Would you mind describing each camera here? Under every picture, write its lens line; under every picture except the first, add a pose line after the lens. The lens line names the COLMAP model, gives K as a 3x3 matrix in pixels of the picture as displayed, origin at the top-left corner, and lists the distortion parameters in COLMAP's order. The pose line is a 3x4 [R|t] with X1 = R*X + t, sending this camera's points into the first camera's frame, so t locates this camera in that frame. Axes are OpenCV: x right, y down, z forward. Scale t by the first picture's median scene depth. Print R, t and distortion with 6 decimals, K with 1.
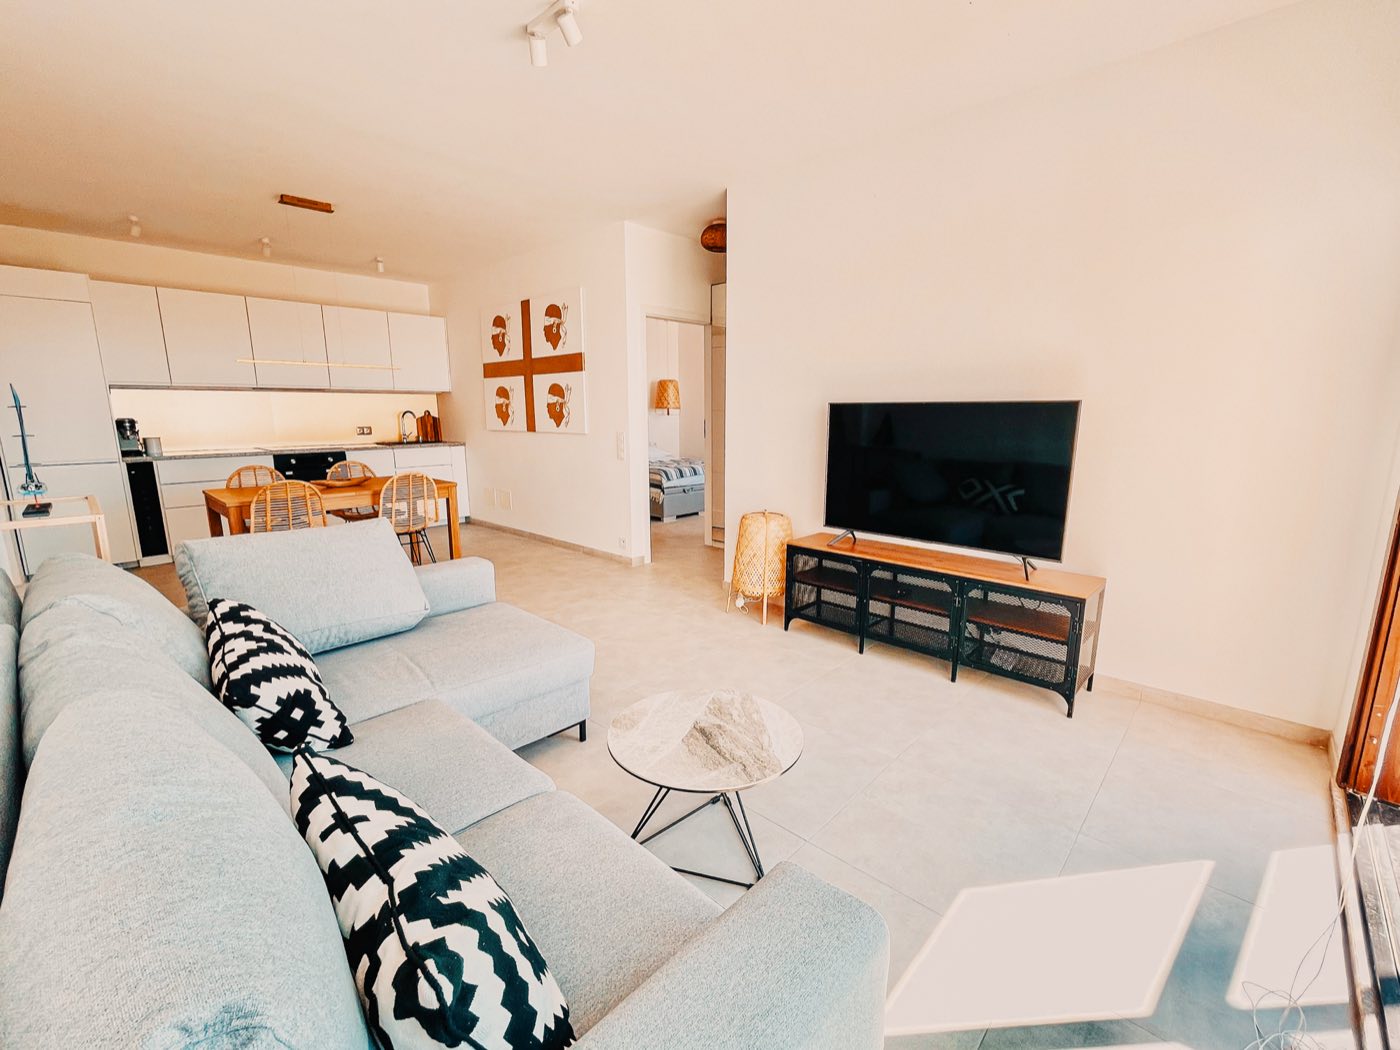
lens RADIAL K [[608.5, 0, 700.0], [0, 608.5, 525.0], [0, 0, 1]] dist [0.001568, -0.000023]
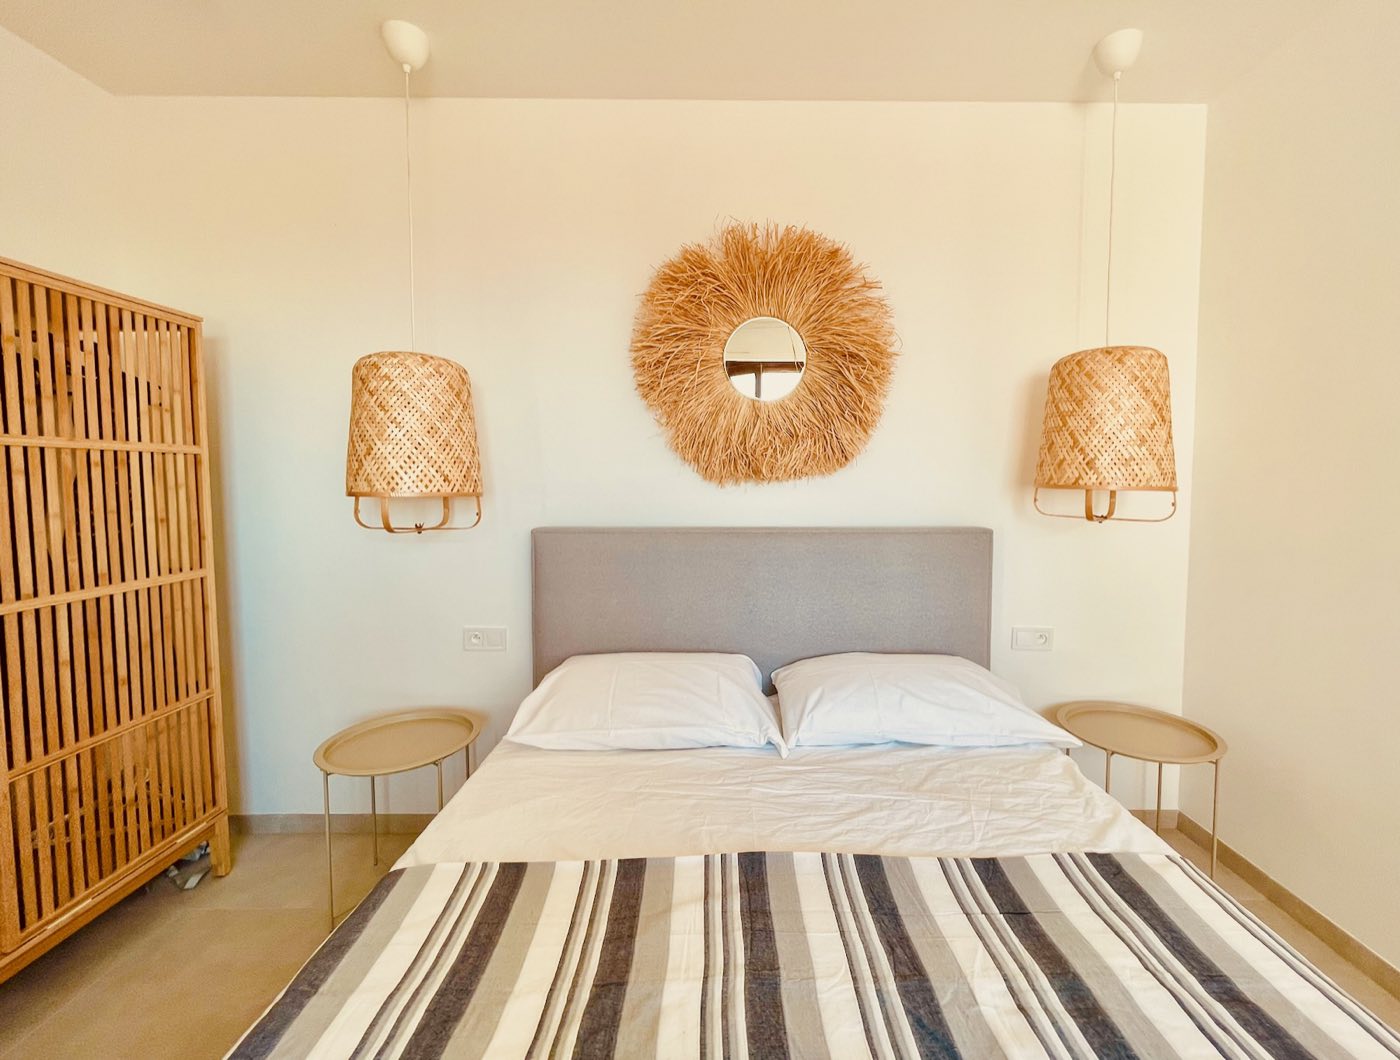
lens RADIAL K [[607.1, 0, 700.4], [0, 607.1, 518.1], [0, 0, 1]] dist [-0.000941, 0.000002]
pose [[0.689715, 0.047575, -0.722516, 0.004622], [-0.139868, 0.987800, -0.068475, -0.150032], [0.710443, 0.148285, 0.687955, 0.770568]]
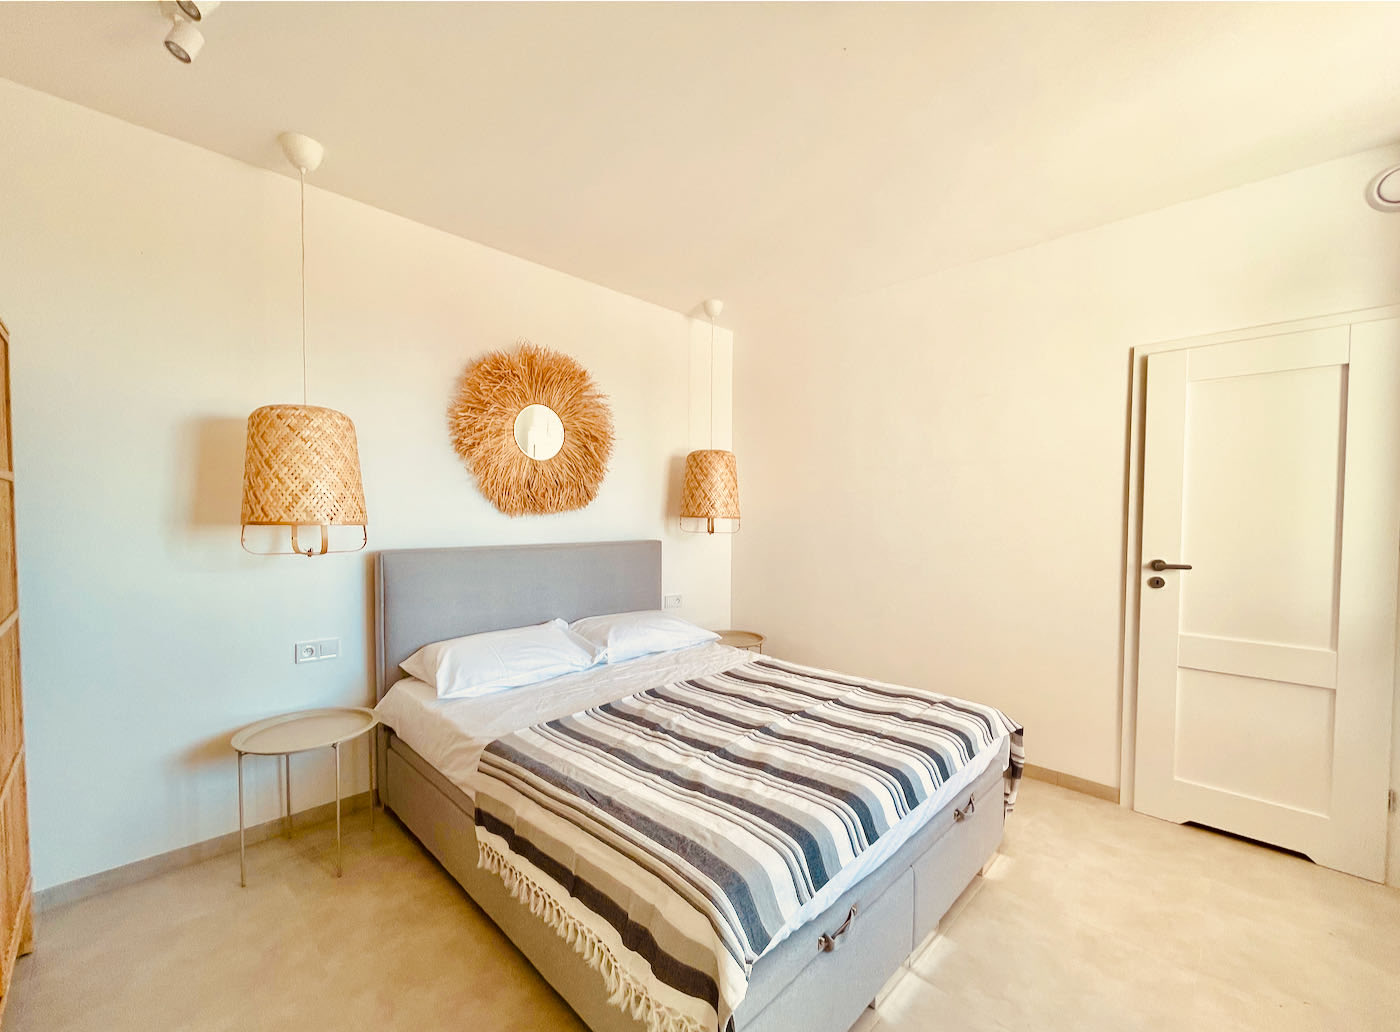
lens RADIAL K [[570.8, 0, 702.8], [0, 570.8, 551.5], [0, 0, 1]] dist [-0.000053, -0.000031]
pose [[0.999568, 0.007497, -0.028422, -0.046599], [-0.011054, 0.991823, -0.127138, -0.119425], [0.027237, 0.127397, 0.991478, 0.617577]]
